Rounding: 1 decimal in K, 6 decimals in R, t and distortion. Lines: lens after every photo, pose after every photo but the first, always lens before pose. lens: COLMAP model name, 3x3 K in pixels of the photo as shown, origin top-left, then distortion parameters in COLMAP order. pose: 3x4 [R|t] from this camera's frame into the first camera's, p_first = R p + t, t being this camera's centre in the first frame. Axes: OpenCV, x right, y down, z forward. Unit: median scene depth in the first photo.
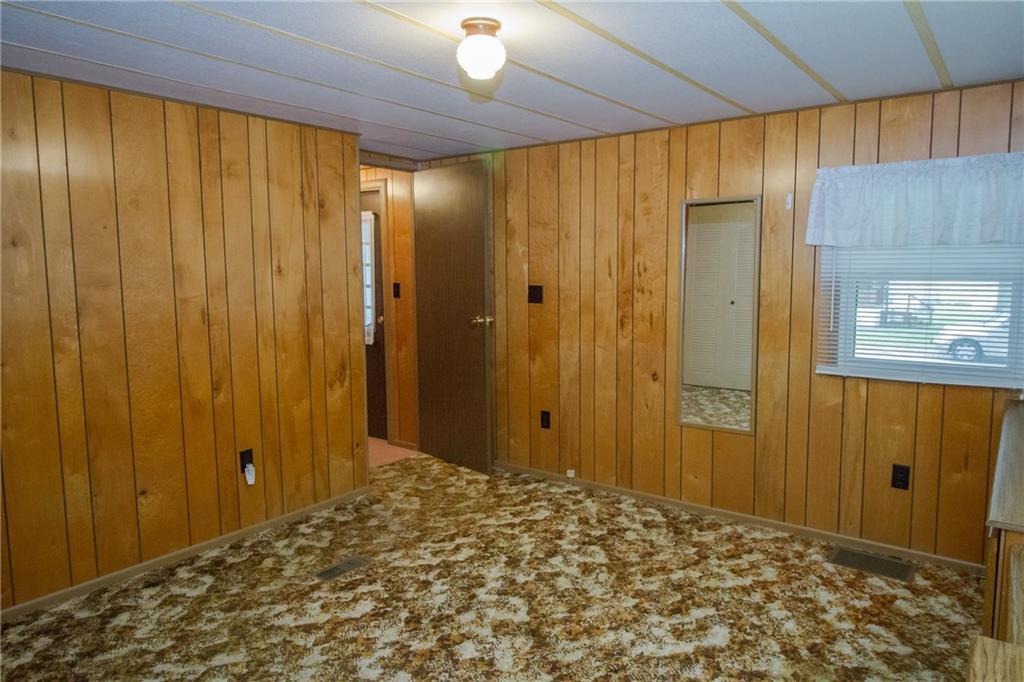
lens RADIAL K [[661.6, 0, 513.7], [0, 661.6, 343.9], [0, 0, 1]] dist [0.017159, -0.016938]
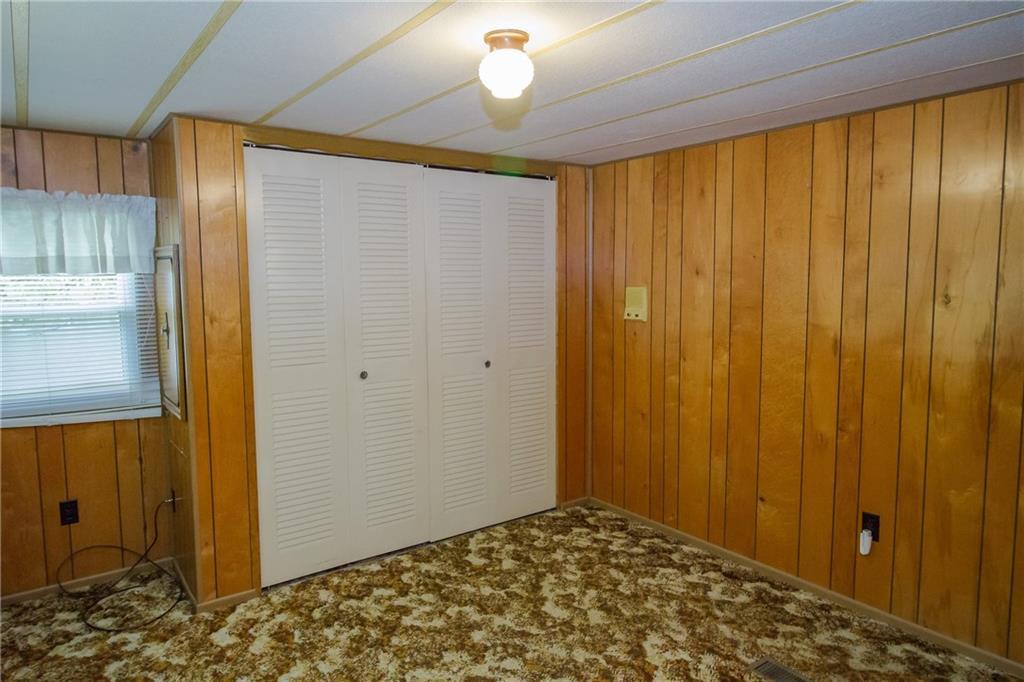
lens RADIAL K [[661.6, 0, 514.3], [0, 661.6, 344.1], [0, 0, 1]] dist [0.017159, -0.016938]
pose [[-0.284413, 0.106462, -0.952772, 0.610111], [-0.106303, 0.984185, 0.141705, -0.147301], [0.952790, 0.141585, -0.268598, 0.948005]]
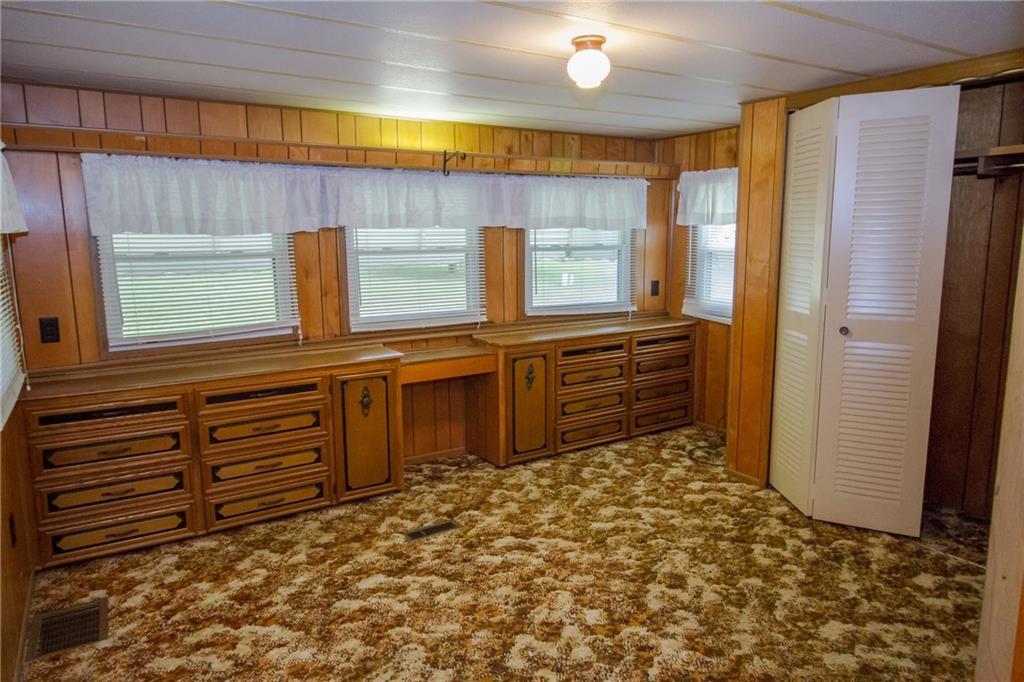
lens RADIAL K [[661.6, 0, 508.0], [0, 661.6, 335.0], [0, 0, 1]] dist [0.017159, -0.016938]
pose [[-0.931167, -0.041784, 0.362192, -0.265670], [0.056893, 0.964589, 0.257547, -0.214915], [-0.360128, 0.260425, -0.895816, 1.626260]]
